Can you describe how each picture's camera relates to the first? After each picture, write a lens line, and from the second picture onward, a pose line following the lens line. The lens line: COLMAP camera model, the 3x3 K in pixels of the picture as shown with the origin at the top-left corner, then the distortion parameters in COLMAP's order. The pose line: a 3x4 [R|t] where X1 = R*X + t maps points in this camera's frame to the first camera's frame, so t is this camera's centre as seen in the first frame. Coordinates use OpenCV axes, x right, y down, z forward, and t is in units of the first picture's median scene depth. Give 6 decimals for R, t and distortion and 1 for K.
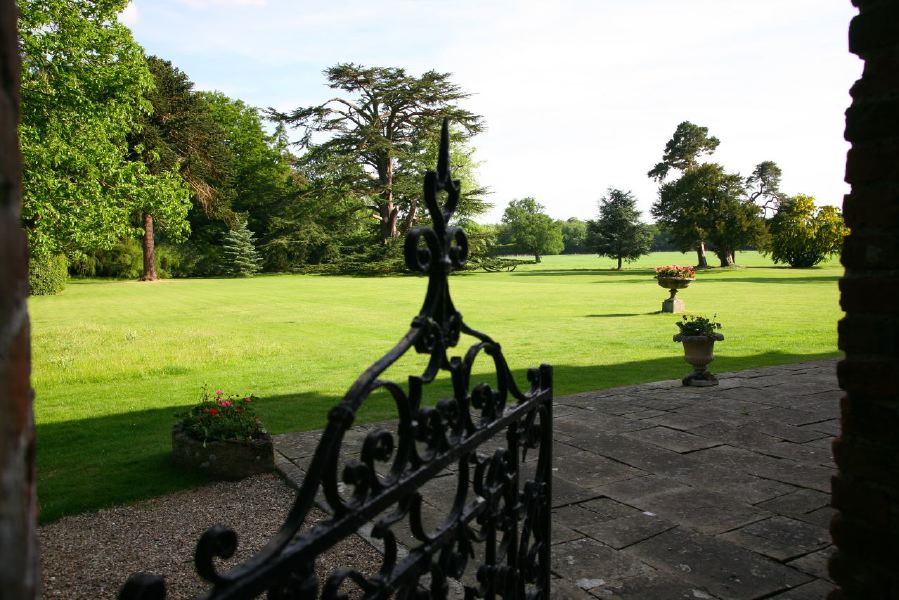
lens RADIAL K [[724.4, 0, 467.8], [0, 724.4, 290.5], [0, 0, 1]] dist [-0.021719, 0.002512]
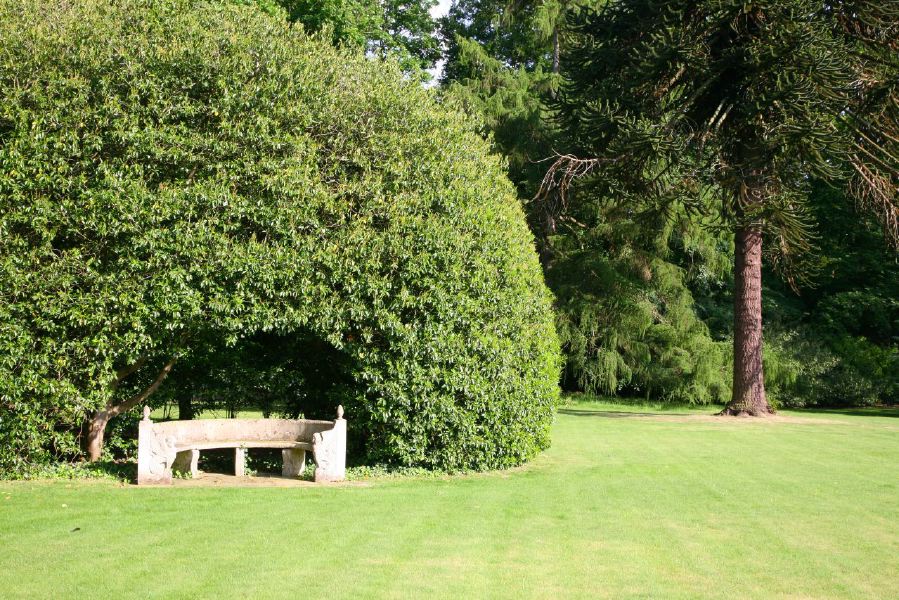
lens RADIAL K [[1261.0, 0, 449.5], [0, 1261.0, 300.0], [0, 0, 1]] dist [0.162315, 0.004352]
pose [[0.835718, 0.000784, -0.549159, -0.145867], [-0.056490, 0.994817, -0.084546, -0.005943], [0.546246, 0.101679, 0.831430, 0.254619]]
